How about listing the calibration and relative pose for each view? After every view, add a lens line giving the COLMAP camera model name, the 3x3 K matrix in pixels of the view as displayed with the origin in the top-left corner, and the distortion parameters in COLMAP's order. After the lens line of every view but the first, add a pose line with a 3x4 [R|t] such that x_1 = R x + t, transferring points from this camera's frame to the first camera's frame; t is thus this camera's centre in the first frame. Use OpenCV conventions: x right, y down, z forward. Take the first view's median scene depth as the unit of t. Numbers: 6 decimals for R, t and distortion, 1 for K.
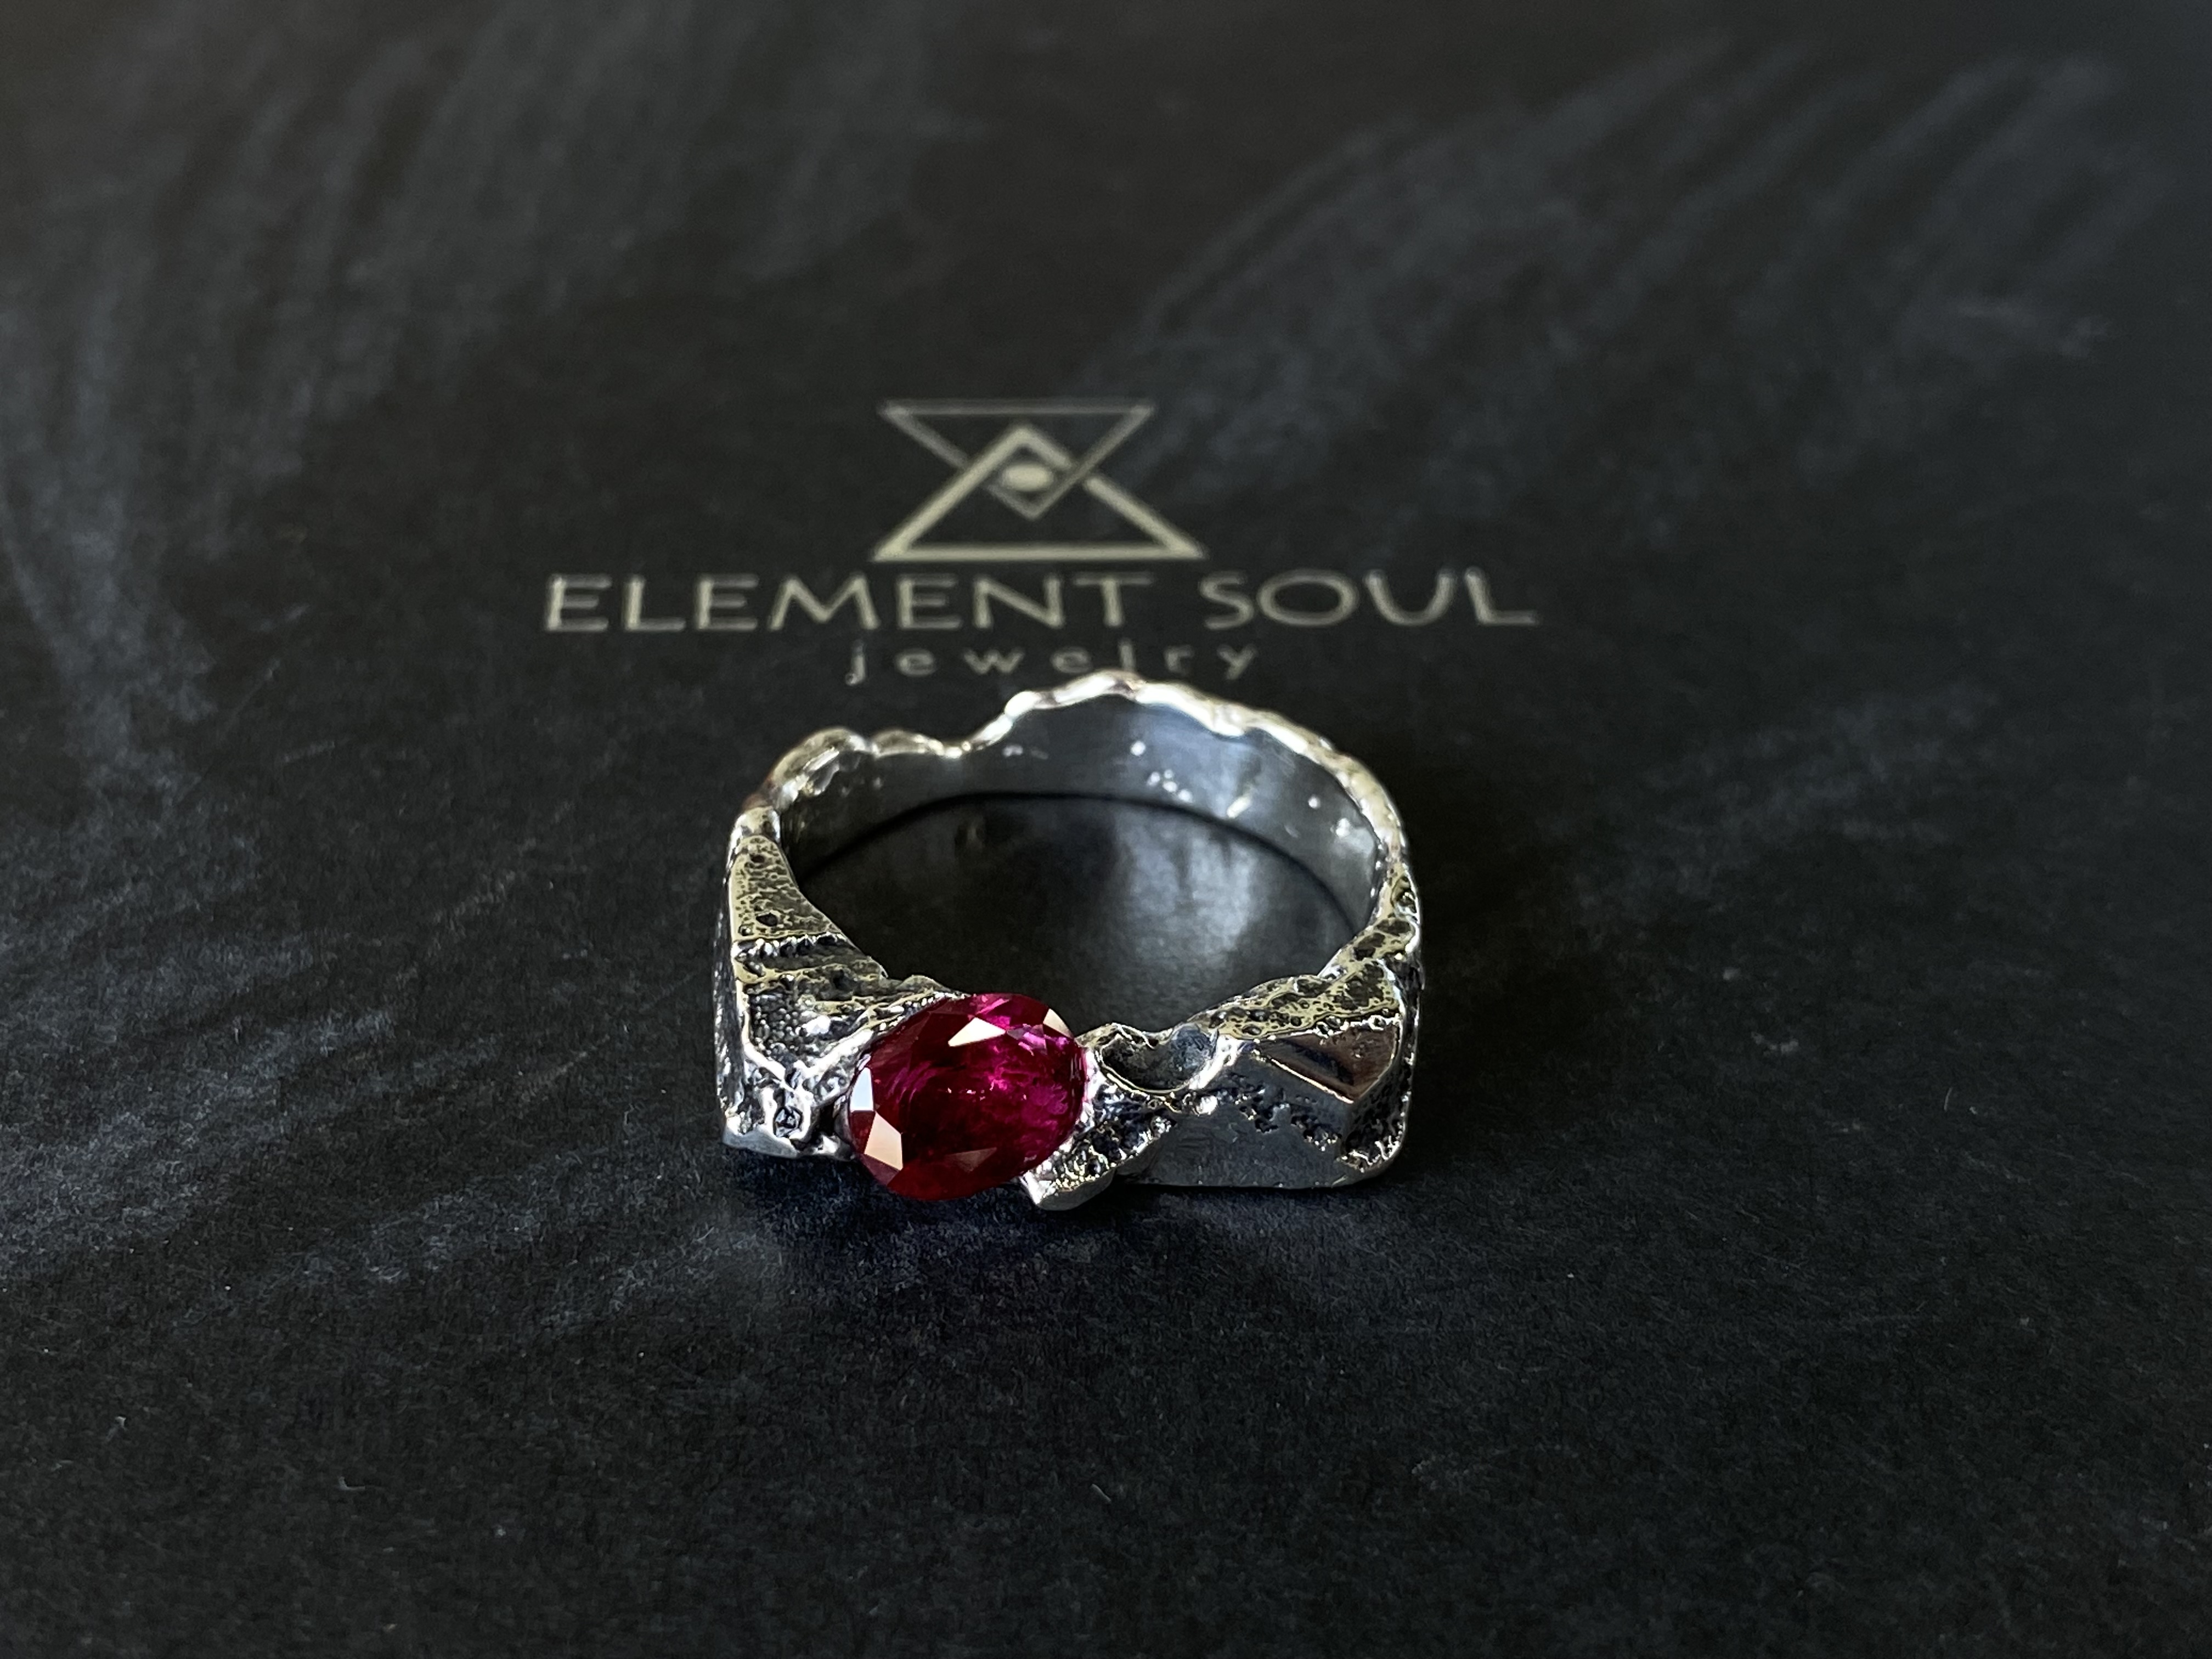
lens RADIAL K [[3890.3, 0, 1103.5], [0, 3890.3, 829.8], [0, 0, 1]] dist [0.042690, 0.000000]
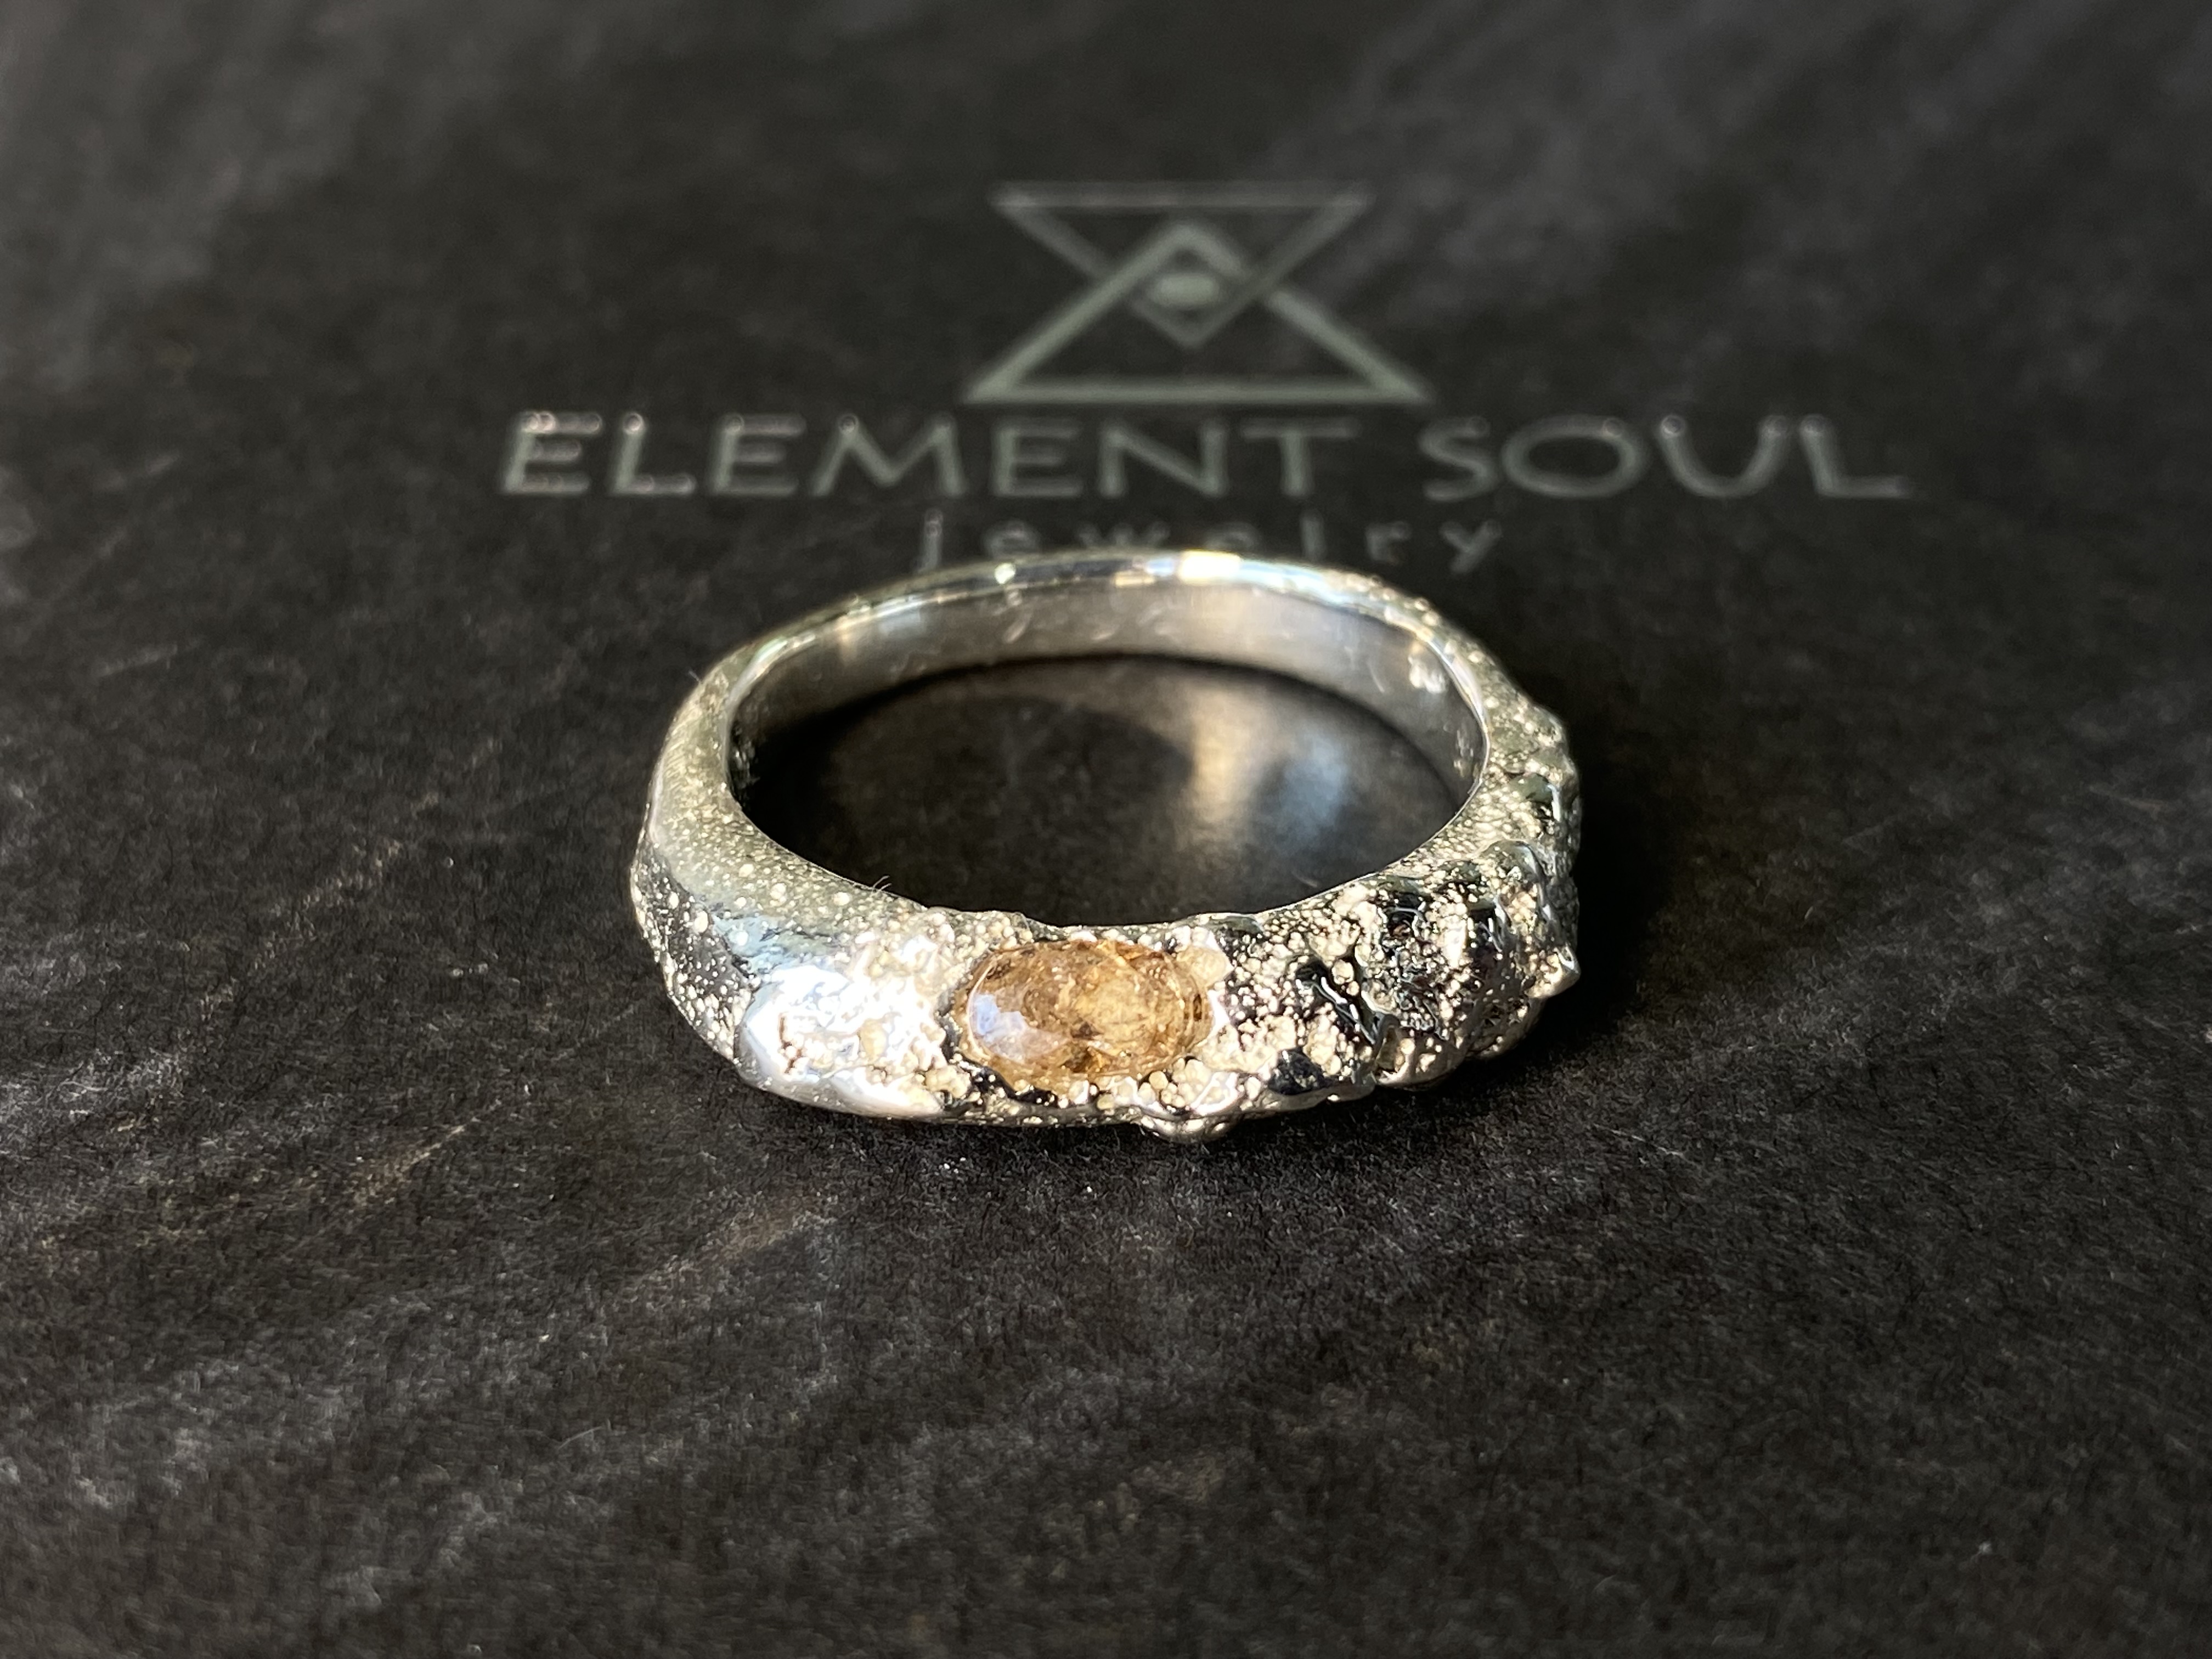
lens RADIAL K [[3211.5, 0, 1113.1], [0, 3211.5, 830.2], [0, 0, 1]] dist [0.024293, 0.000000]
pose [[0.996297, 0.018476, -0.083965, 0.021084], [-0.014714, 0.998870, 0.045200, -0.018549], [0.084705, -0.043797, 0.995443, 0.443758]]
